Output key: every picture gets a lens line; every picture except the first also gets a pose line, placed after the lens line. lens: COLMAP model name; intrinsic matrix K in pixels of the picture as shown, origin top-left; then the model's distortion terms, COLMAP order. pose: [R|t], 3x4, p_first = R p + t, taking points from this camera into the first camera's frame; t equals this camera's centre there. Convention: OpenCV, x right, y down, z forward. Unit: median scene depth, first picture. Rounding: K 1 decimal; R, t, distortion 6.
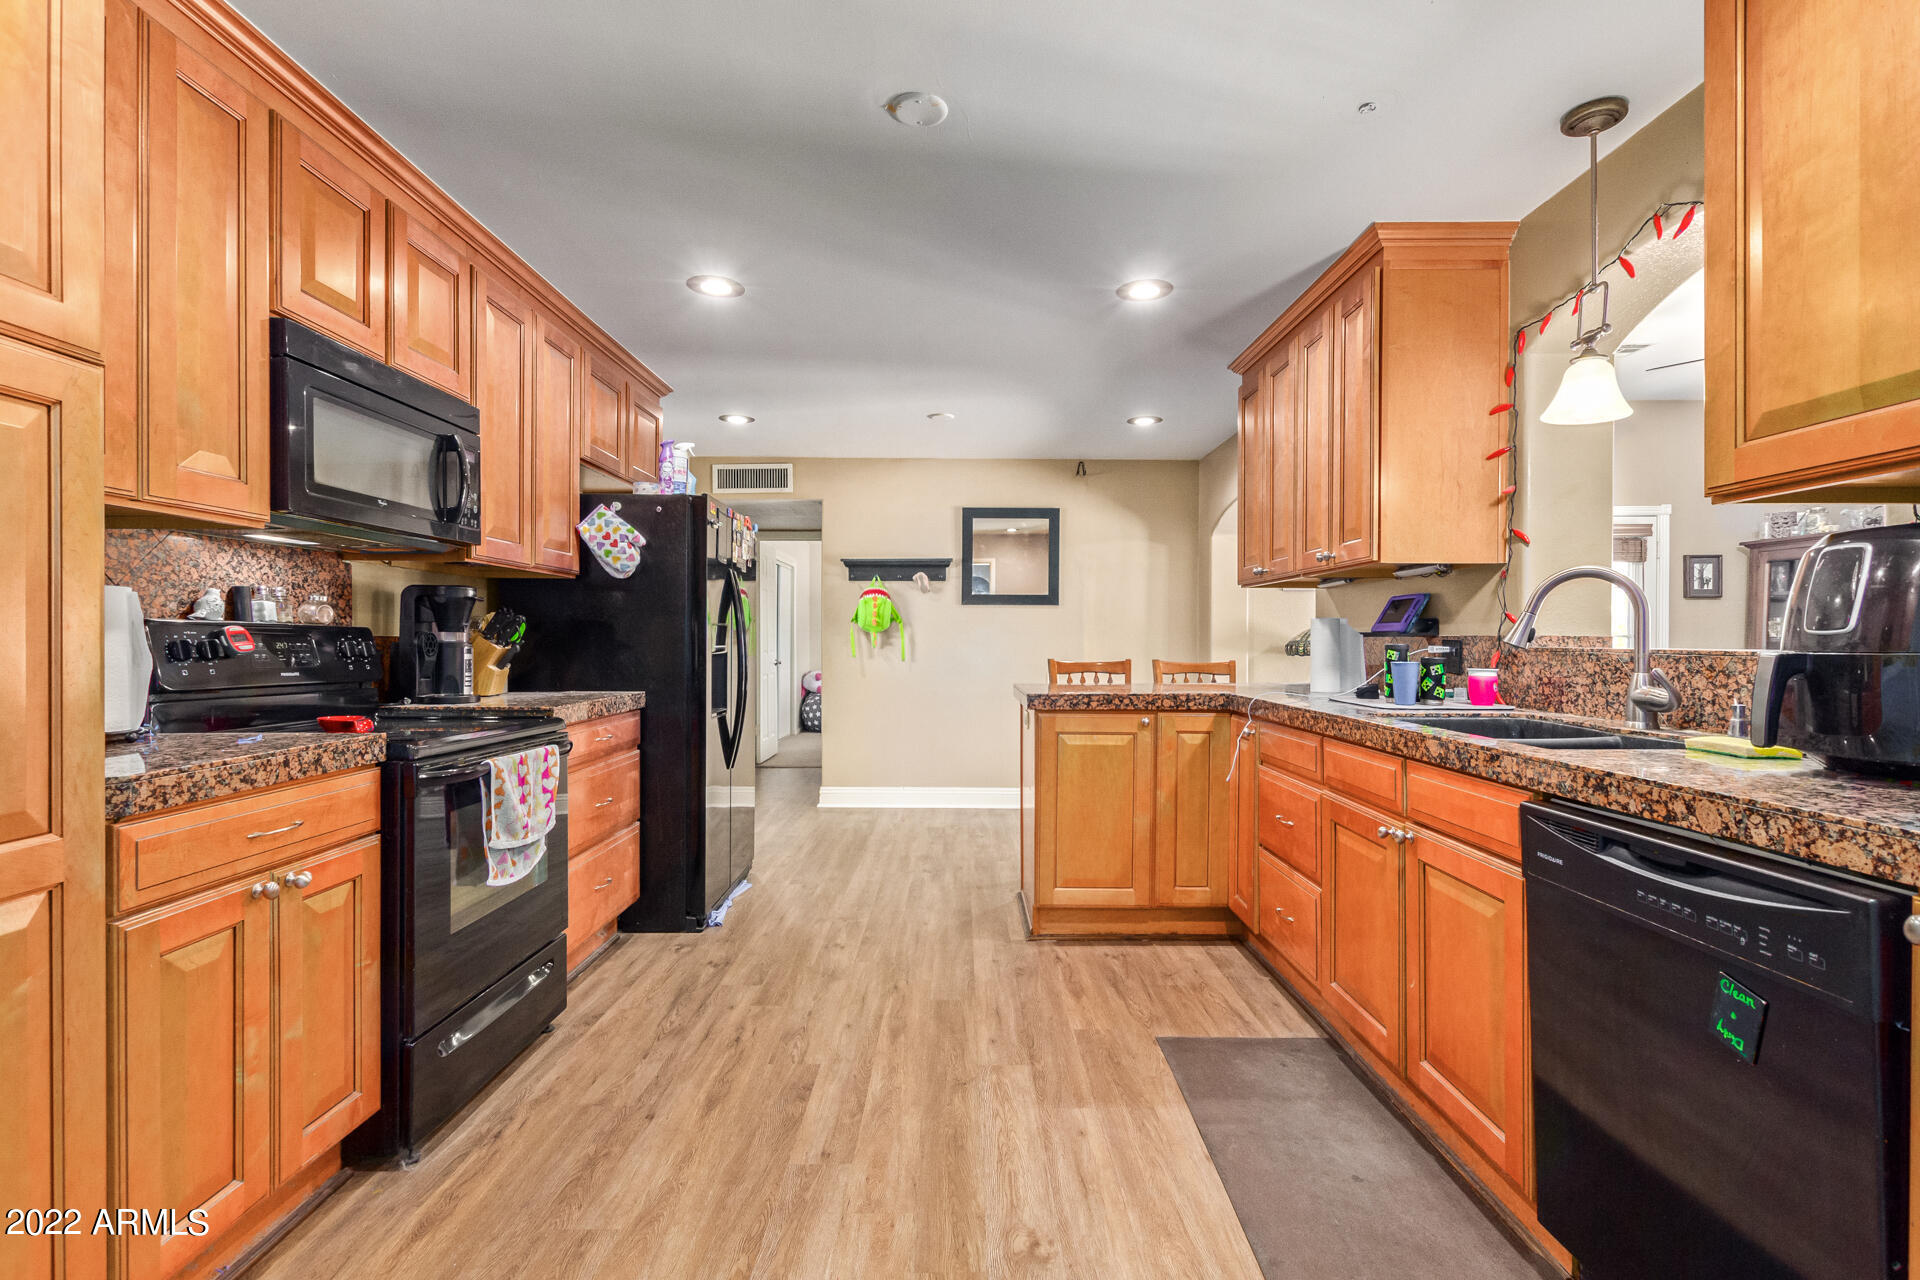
lens RADIAL K [[878.3, 0, 960.0], [0, 878.3, 640.0], [0, 0, 1]] dist [0.001915, -0.000882]
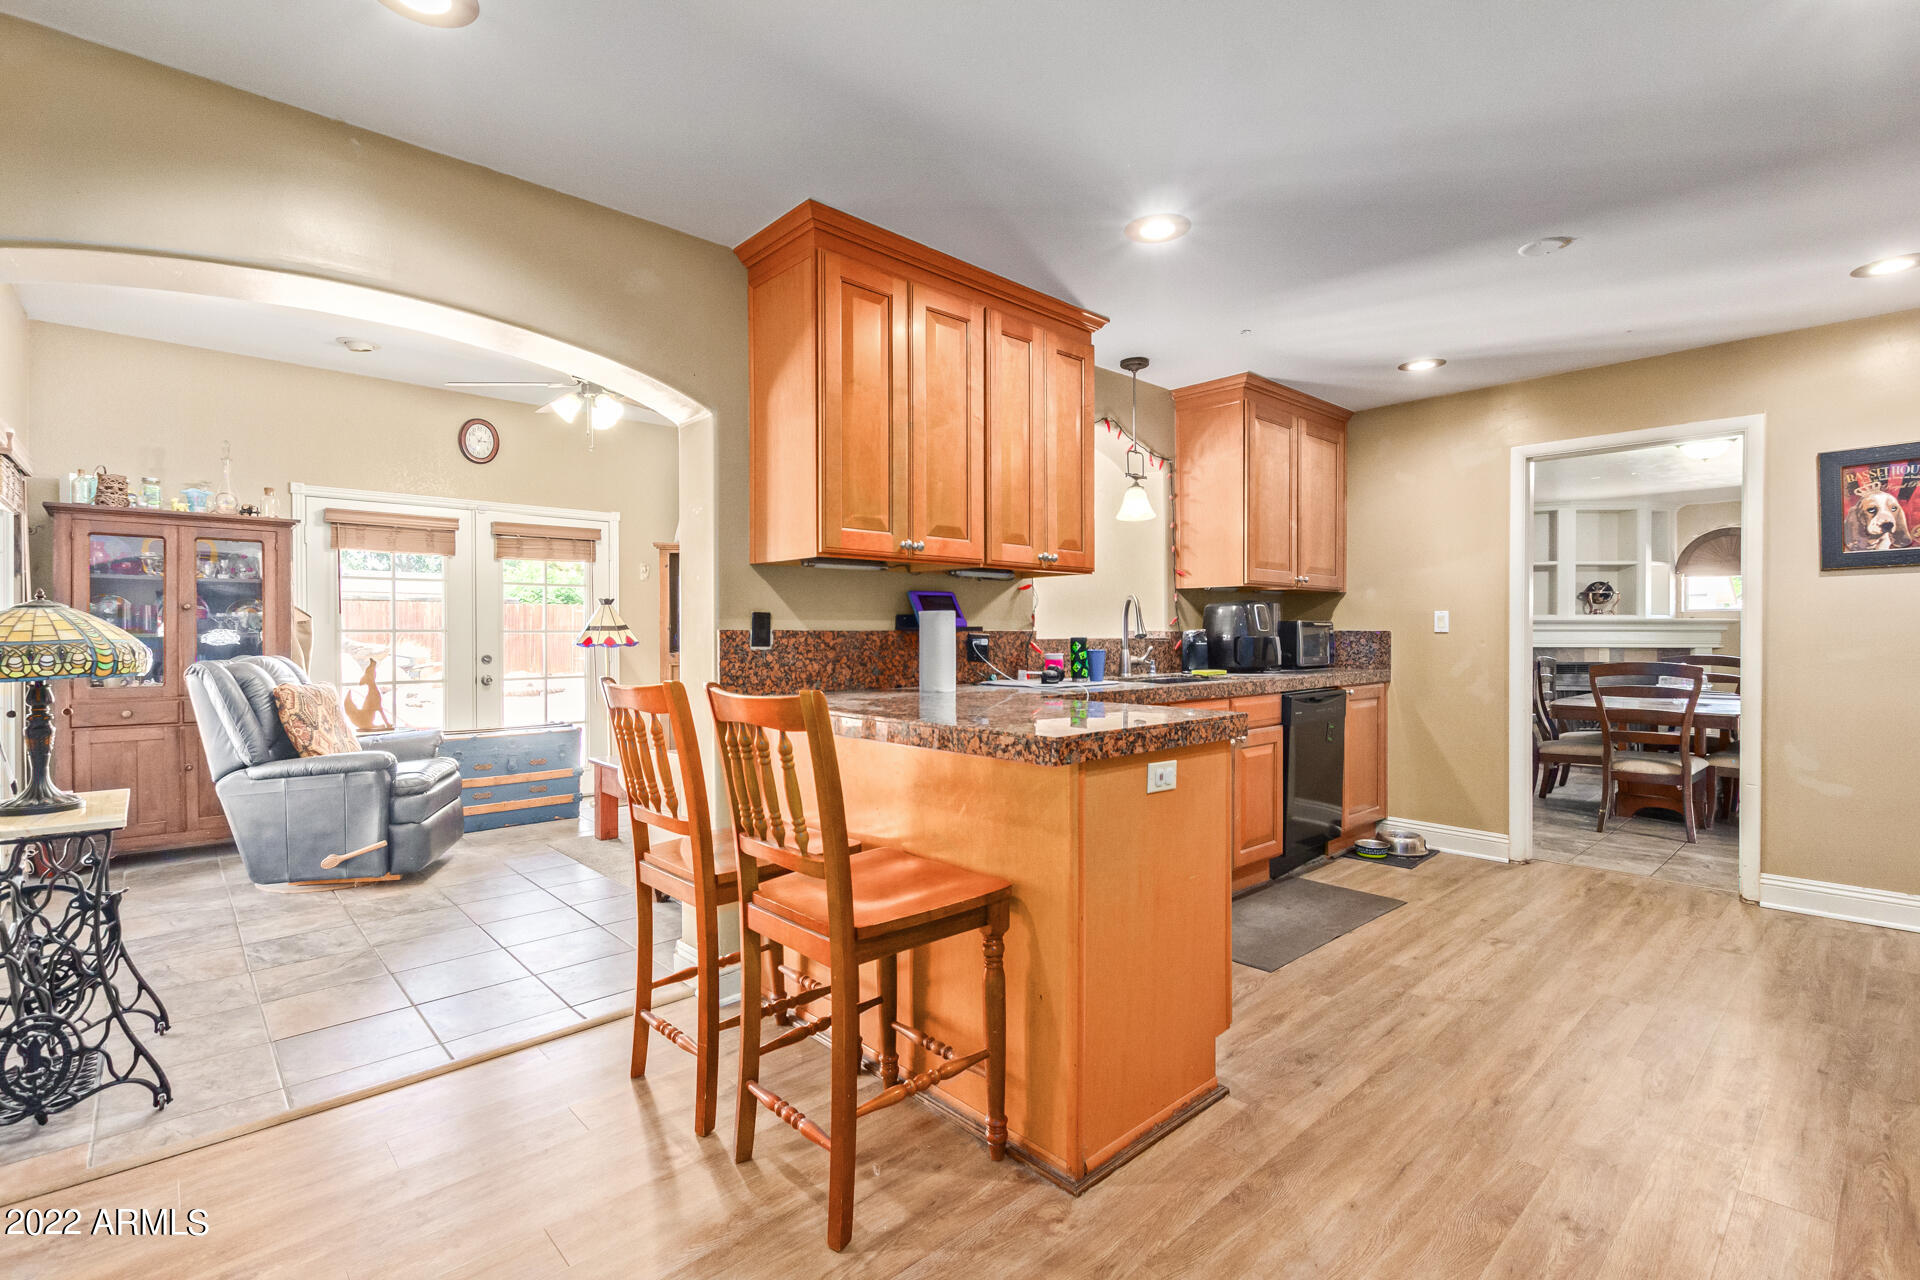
lens RADIAL K [[878.3, 0, 960.0], [0, 878.3, 640.0], [0, 0, 1]] dist [0.001915, -0.000882]
pose [[-0.679260, -0.005152, 0.733879, -0.278342], [0.002713, 0.999951, 0.009530, -0.002913], [-0.733892, 0.008465, -0.679213, 1.654937]]
